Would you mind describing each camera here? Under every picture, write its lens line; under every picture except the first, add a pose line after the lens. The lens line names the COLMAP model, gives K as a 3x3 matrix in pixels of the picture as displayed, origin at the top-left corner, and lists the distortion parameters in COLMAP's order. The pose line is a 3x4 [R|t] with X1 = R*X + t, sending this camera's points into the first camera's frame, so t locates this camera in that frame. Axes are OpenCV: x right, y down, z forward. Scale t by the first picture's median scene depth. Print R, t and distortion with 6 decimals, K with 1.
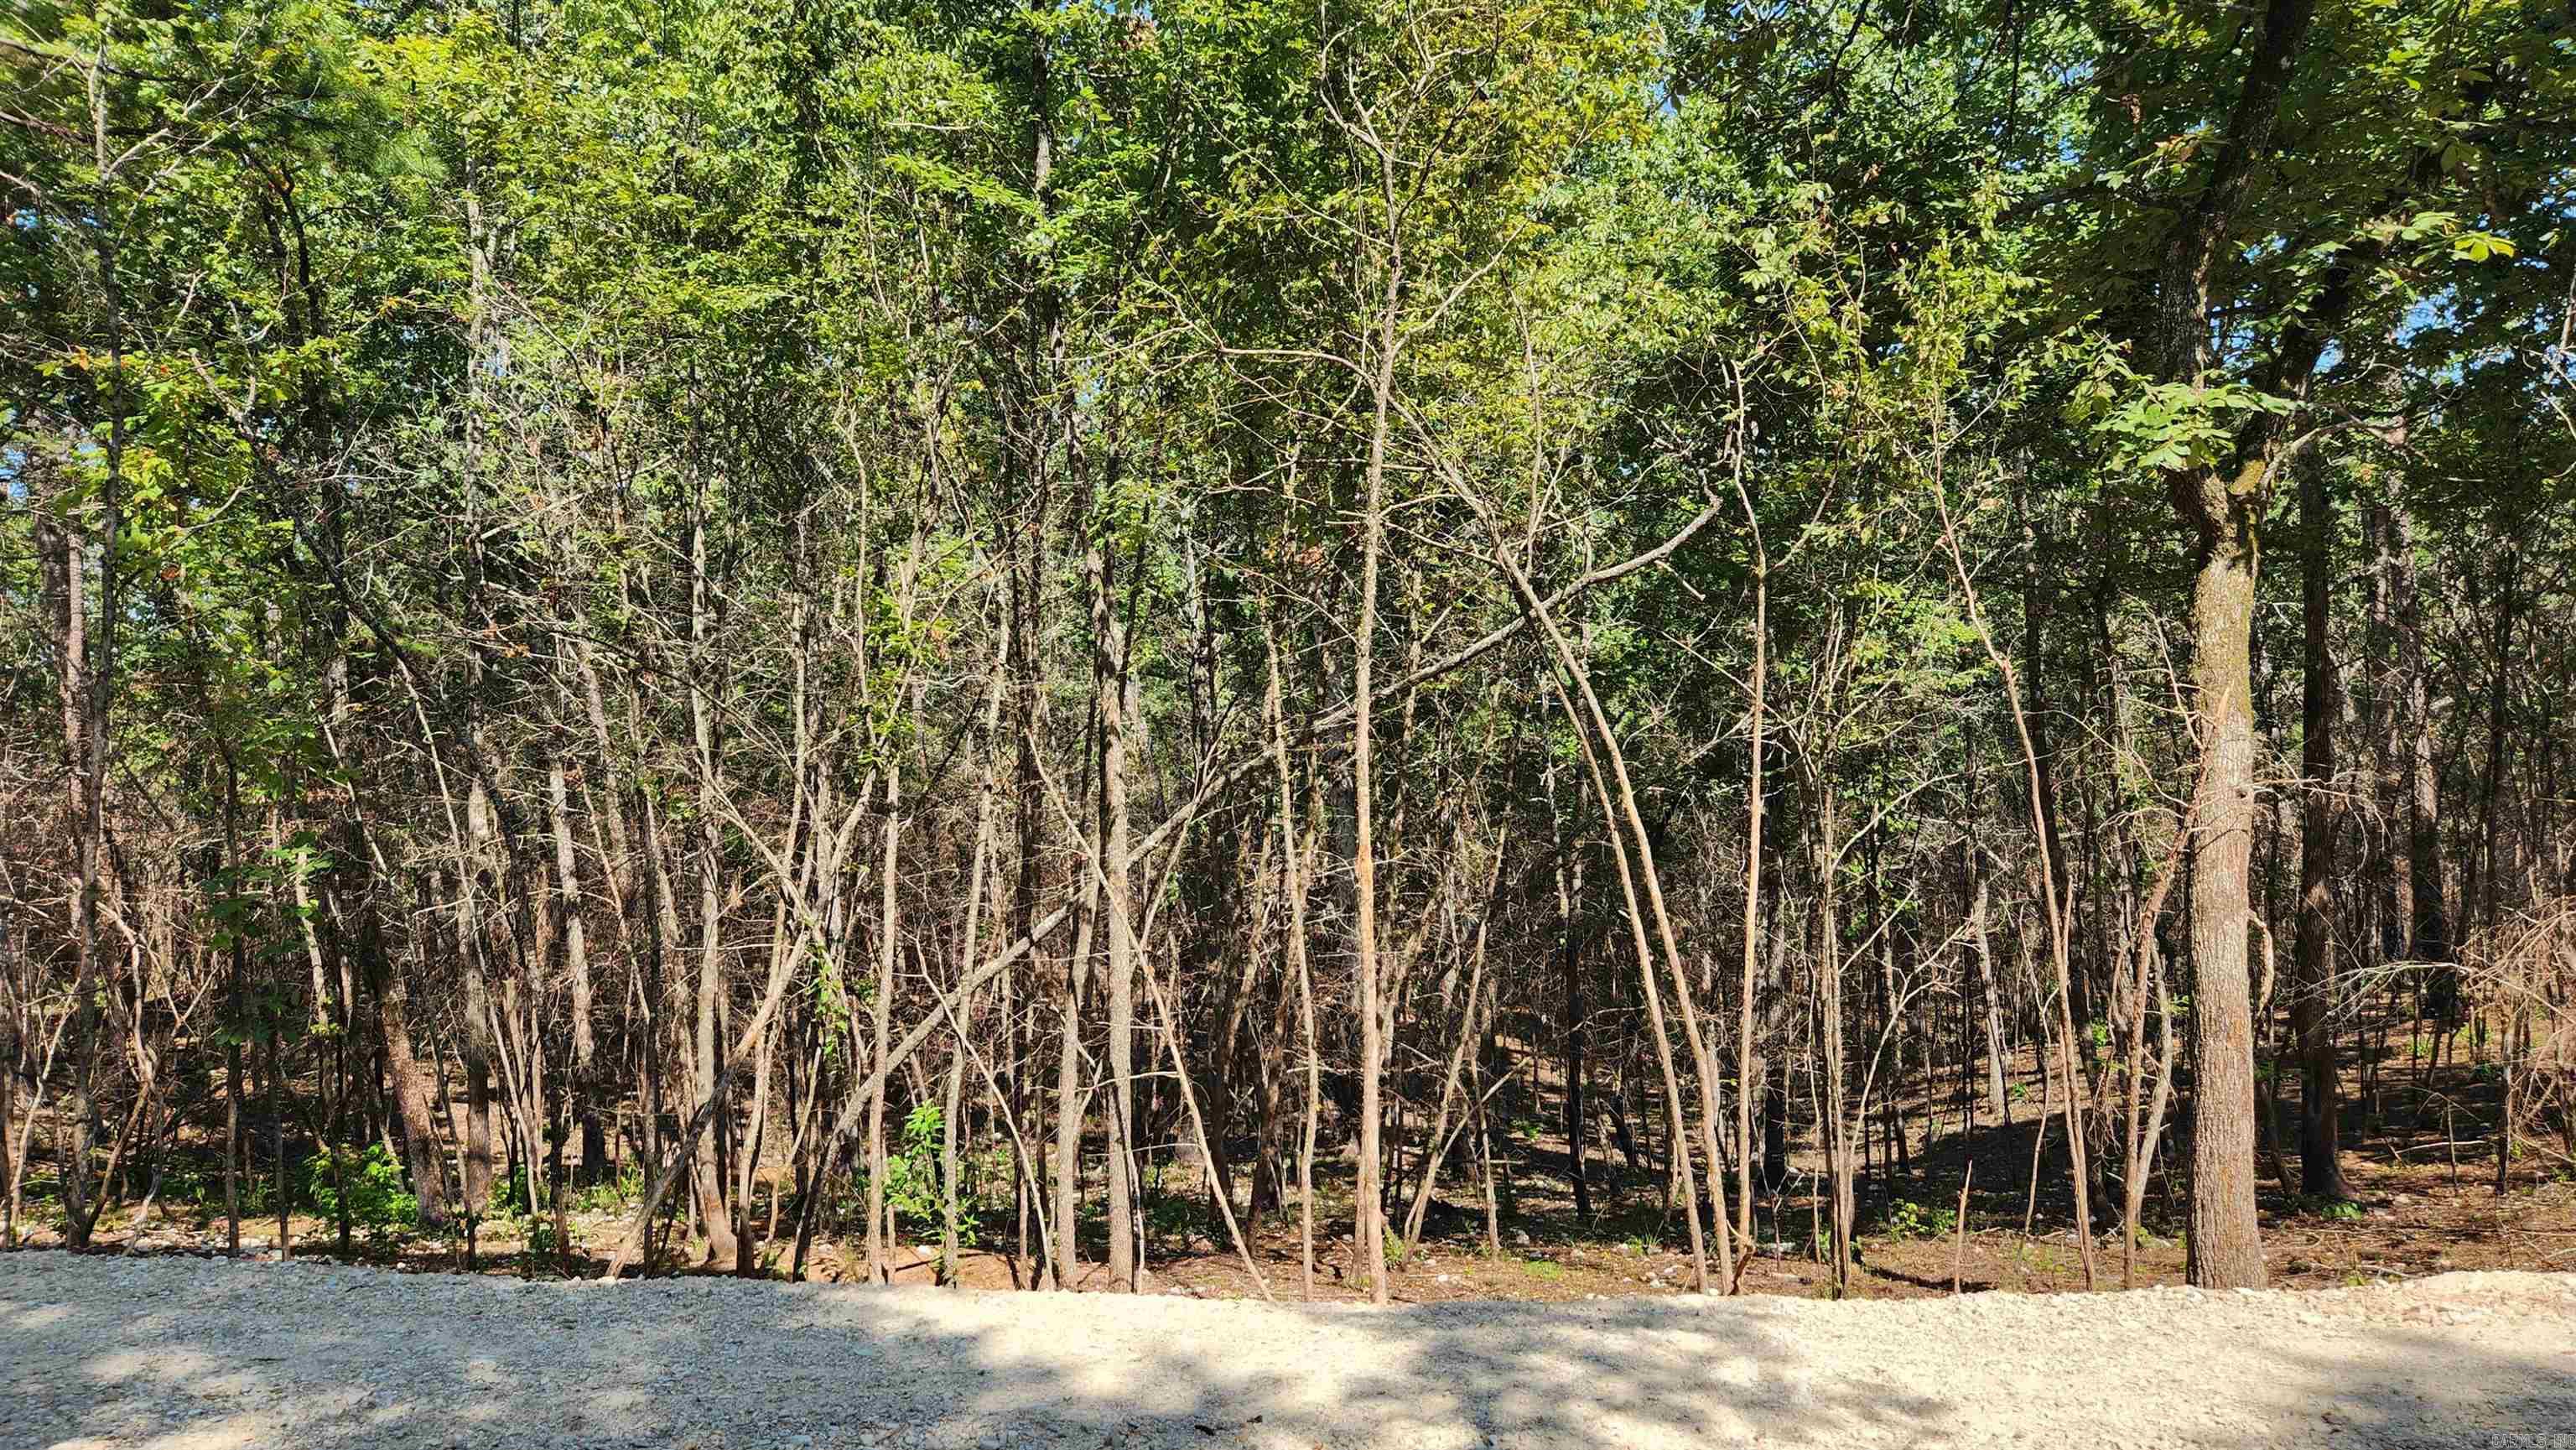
lens RADIAL K [[1715.0, 0, 1285.3], [0, 1715.0, 772.3], [0, 0, 1]] dist [0.053443, -0.054073]
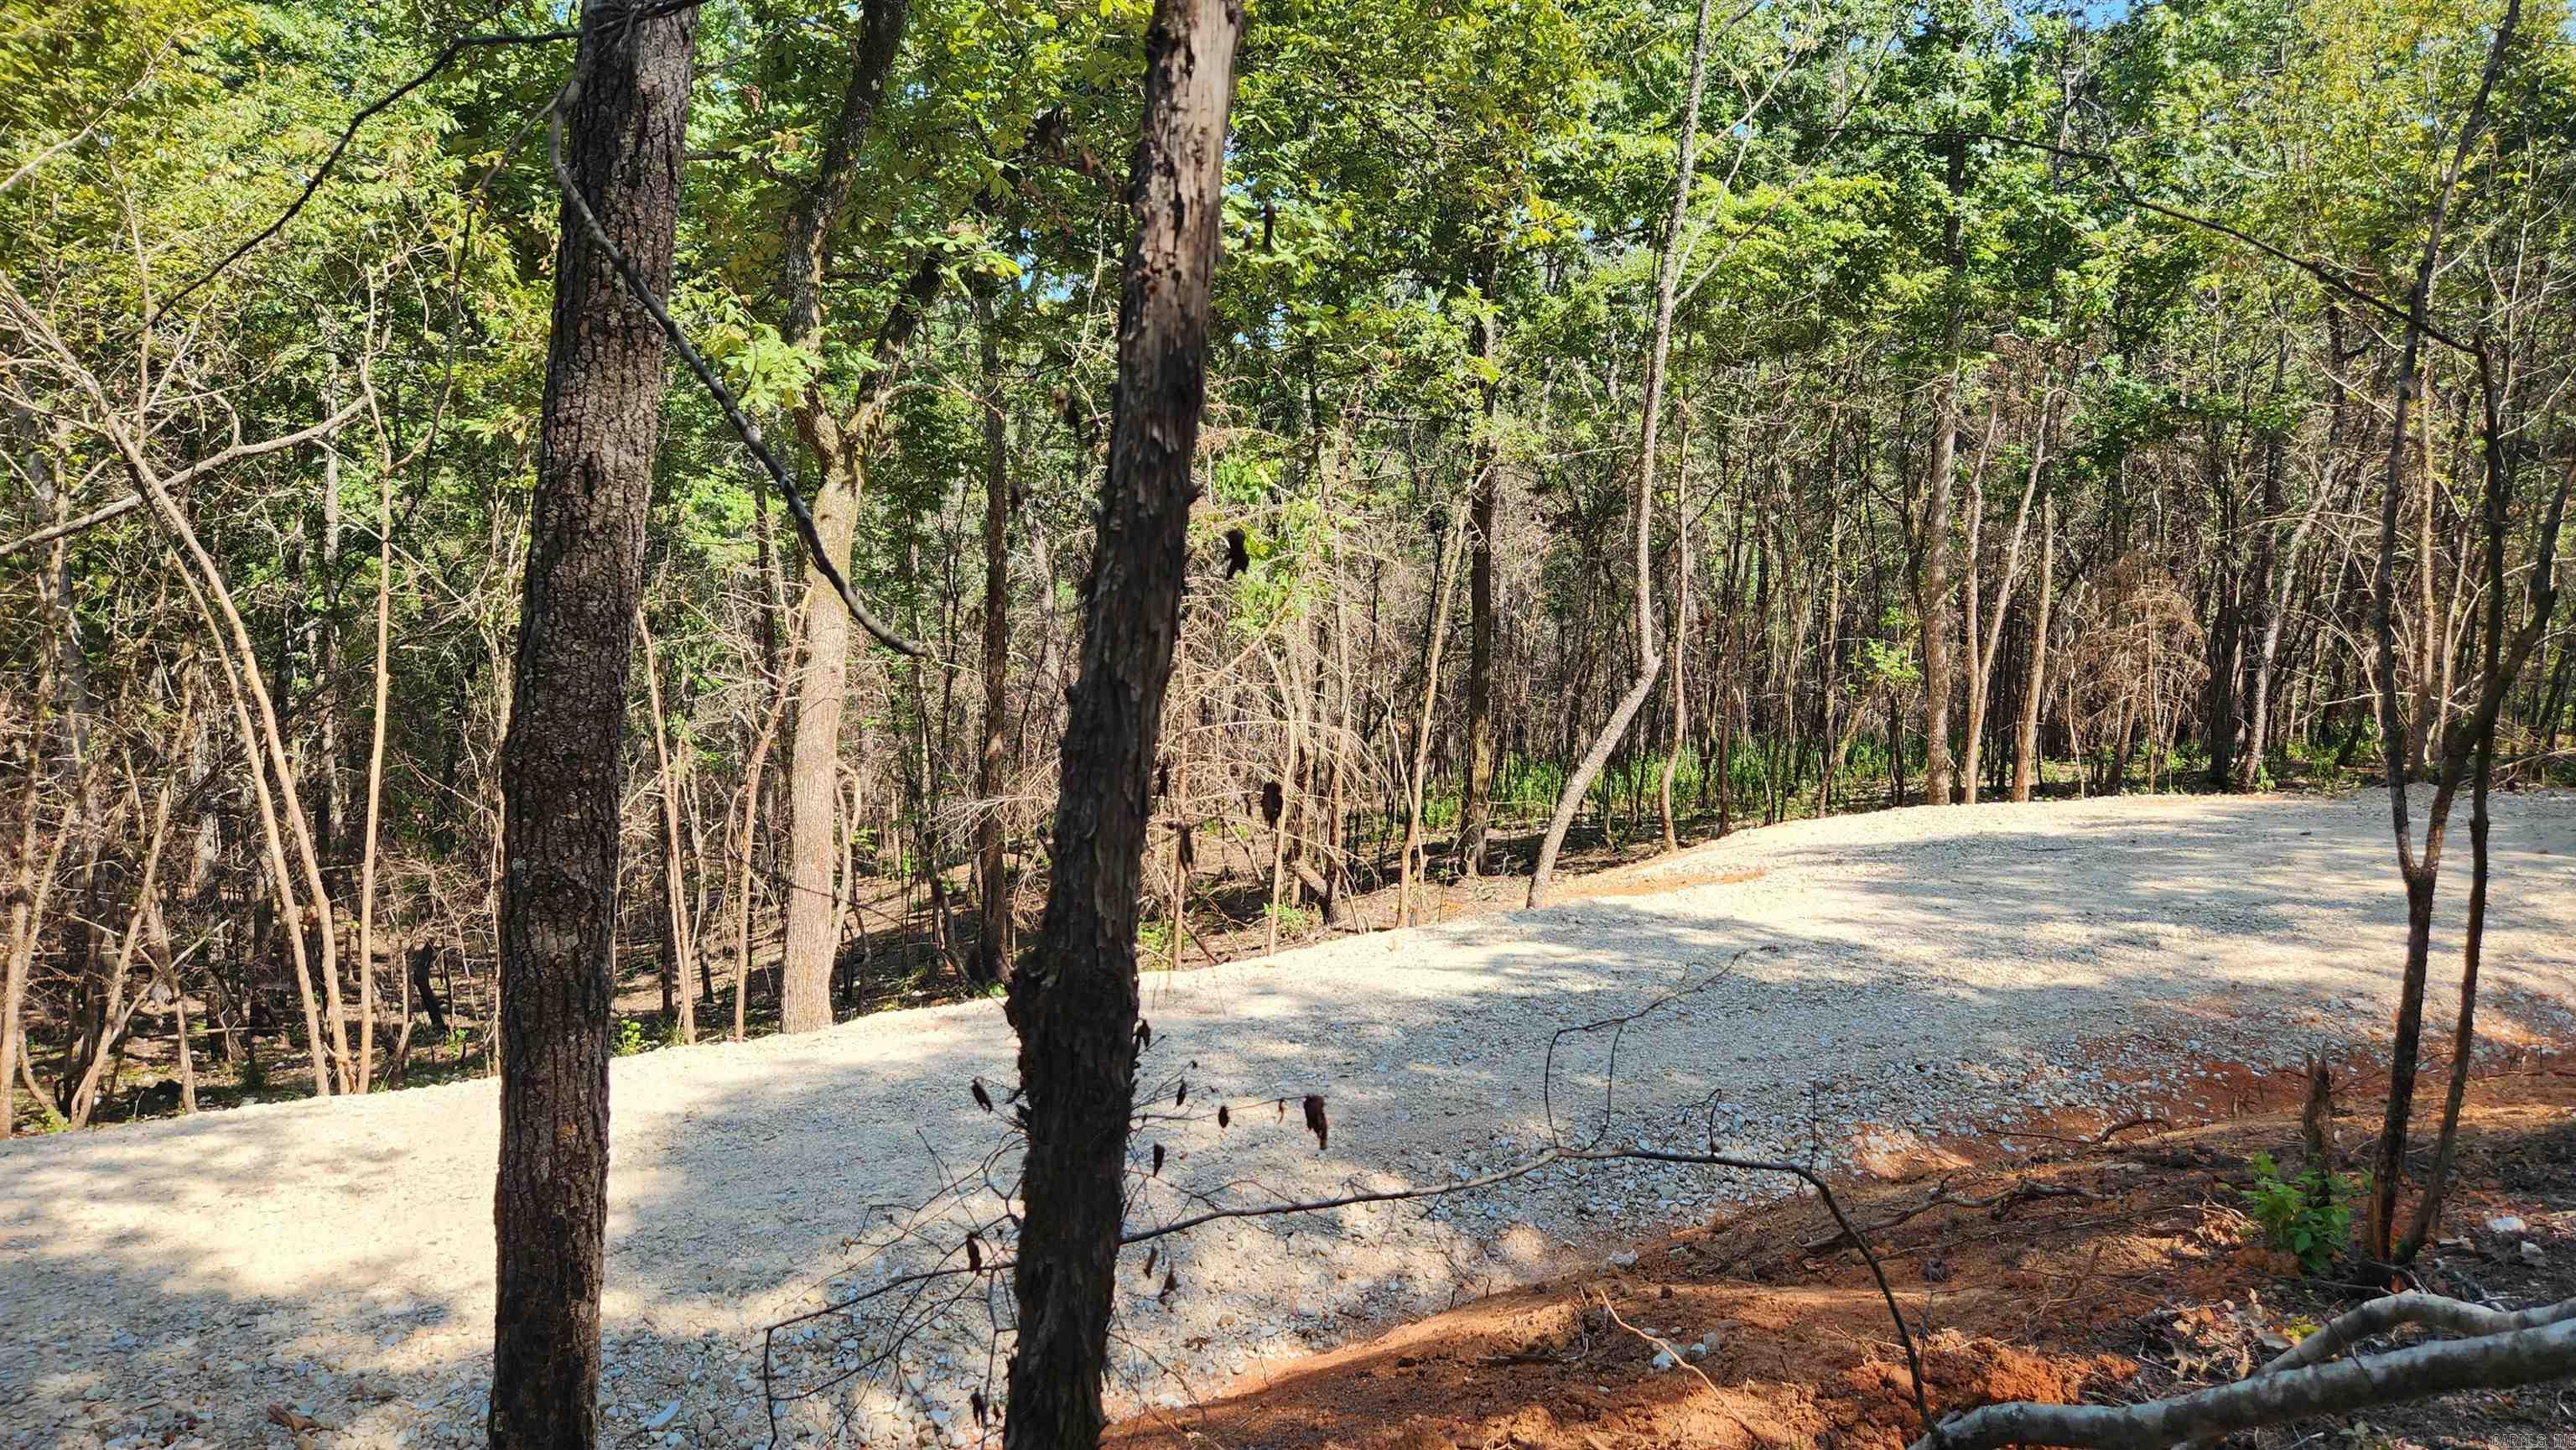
lens RADIAL K [[1702.7, 0, 1303.0], [0, 1702.7, 770.1], [0, 0, 1]] dist [0.045191, -0.042253]
pose [[0.815966, -0.022081, 0.577677, 0.098488], [-0.026851, 0.996744, 0.076026, -0.018452], [-0.577475, -0.077546, 0.812717, -0.217912]]
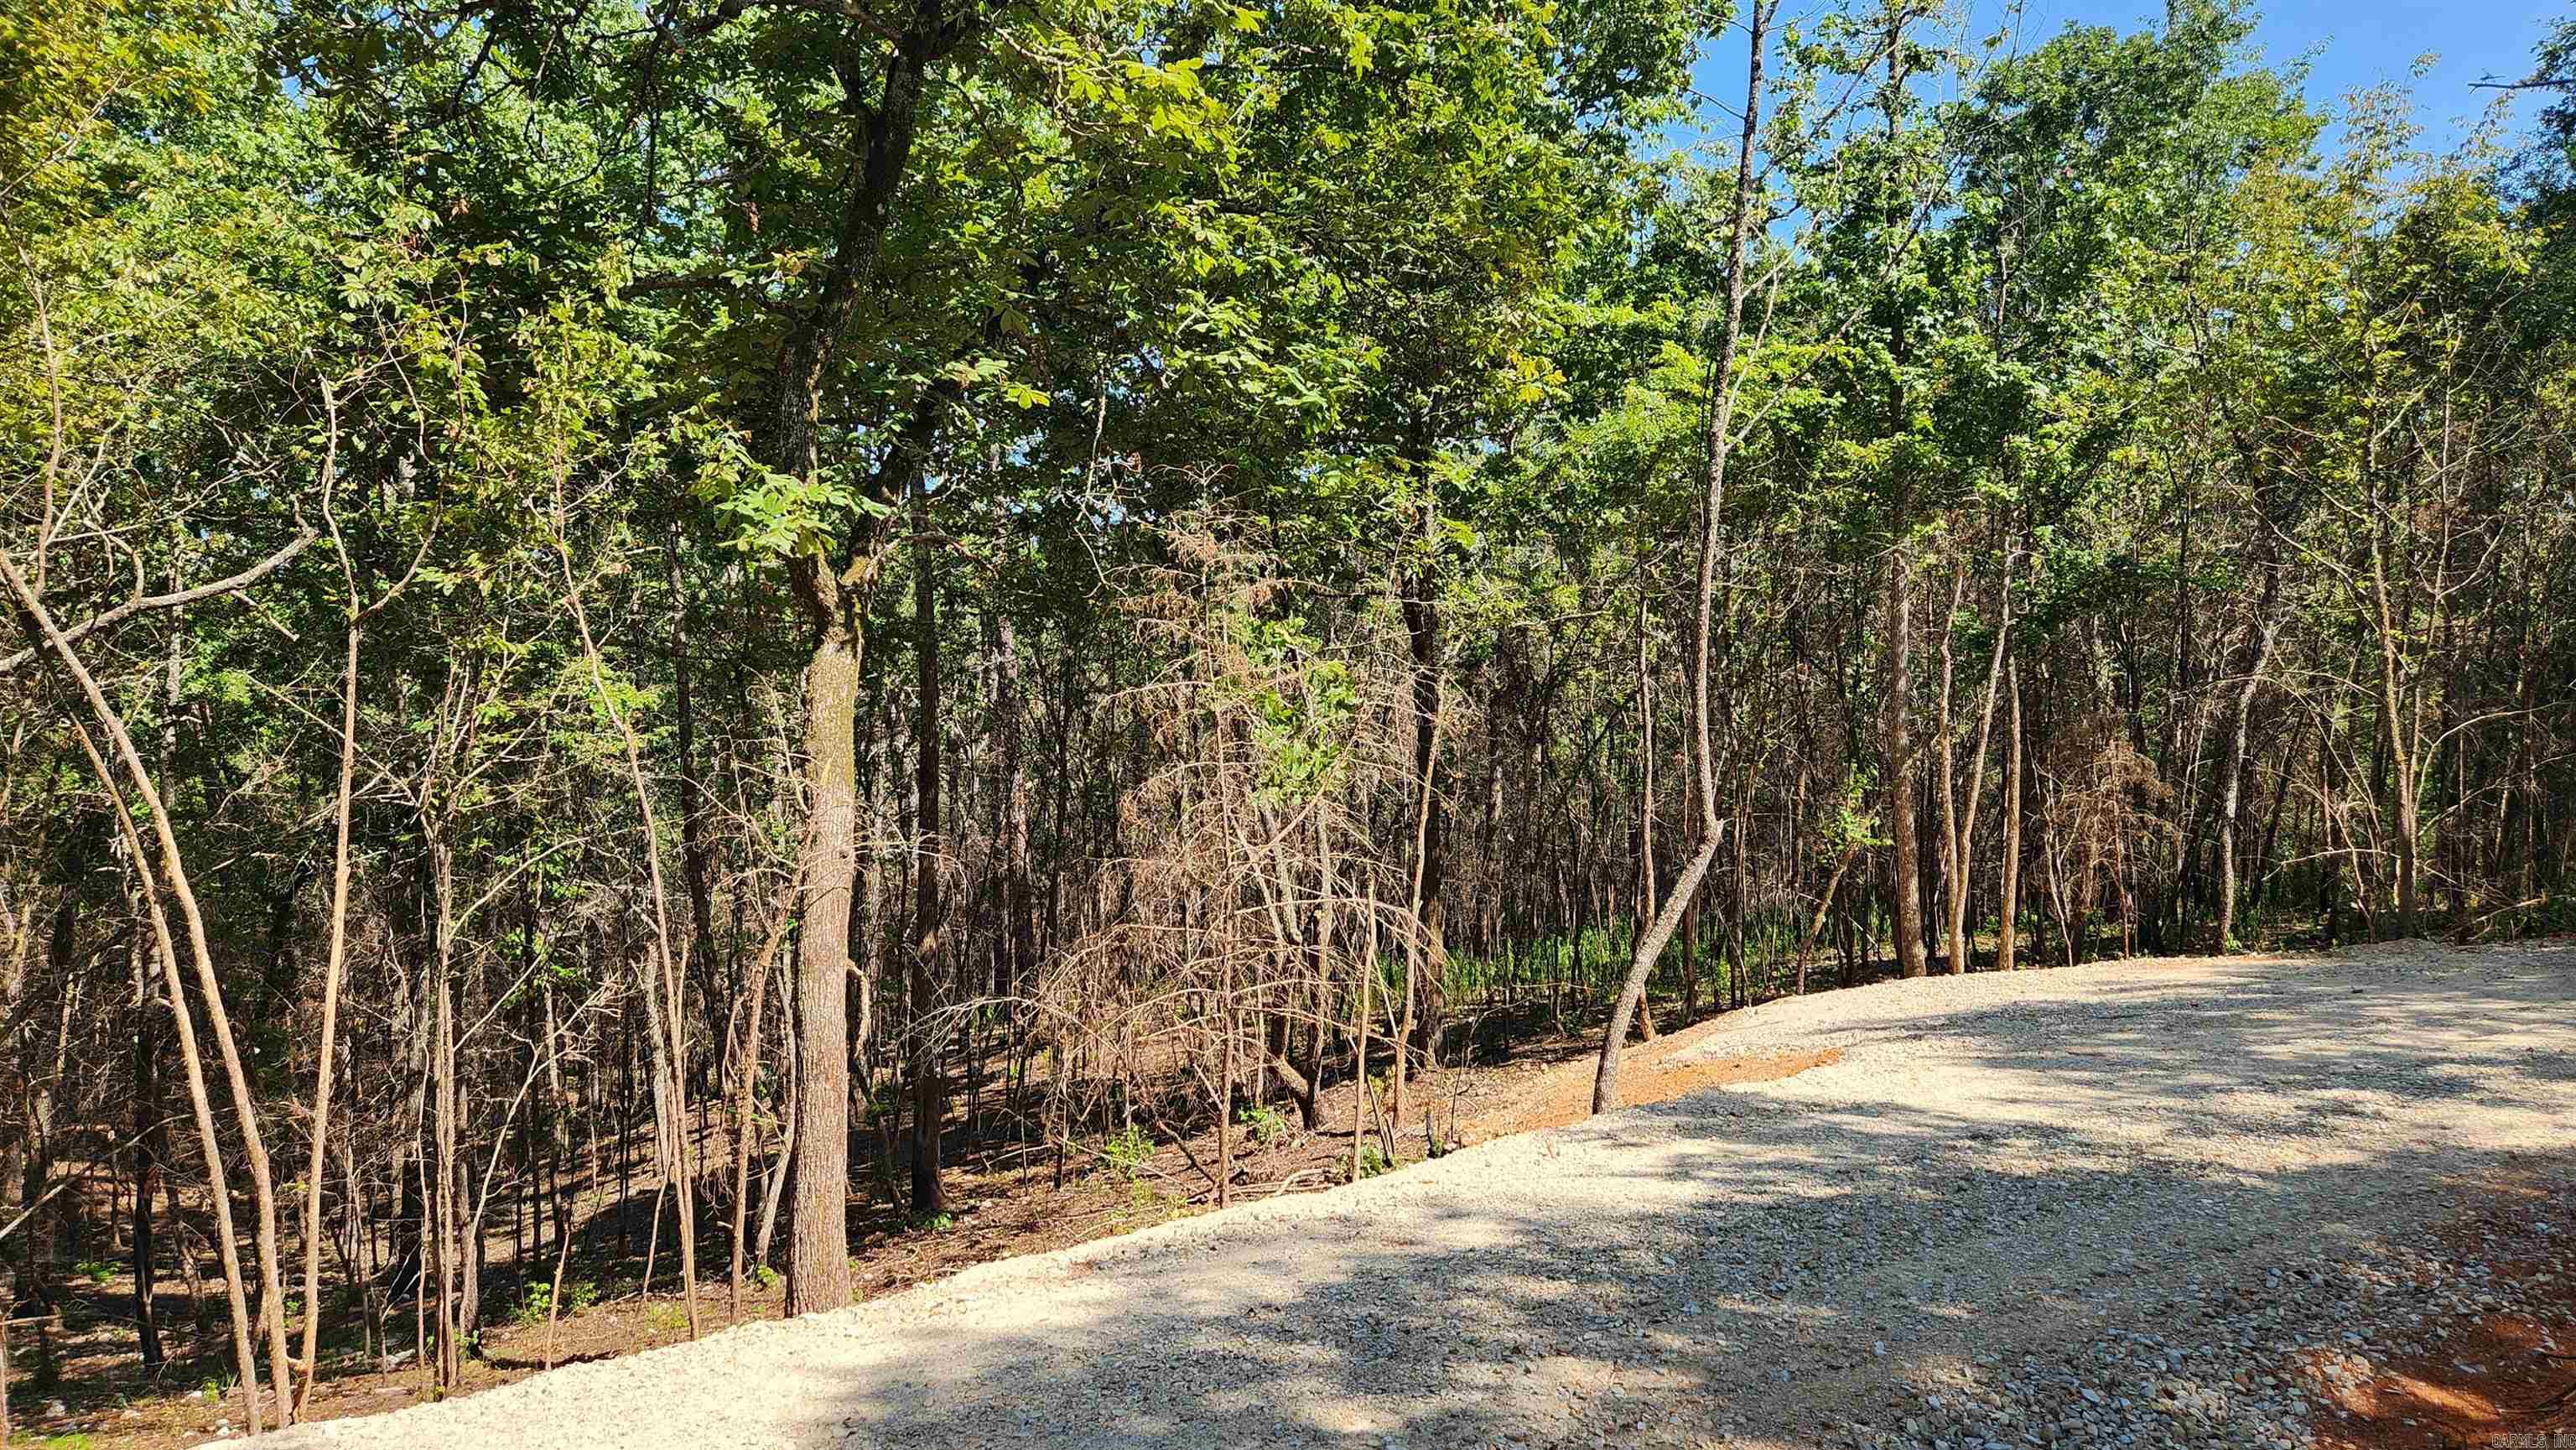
lens RADIAL K [[1702.7, 0, 1303.0], [0, 1702.7, 770.1], [0, 0, 1]] dist [0.045191, -0.042253]
pose [[0.749244, 0.027496, 0.661723, 0.048622], [-0.001103, 0.999188, -0.040270, 0.001810], [-0.662293, 0.029442, 0.748666, -0.007890]]
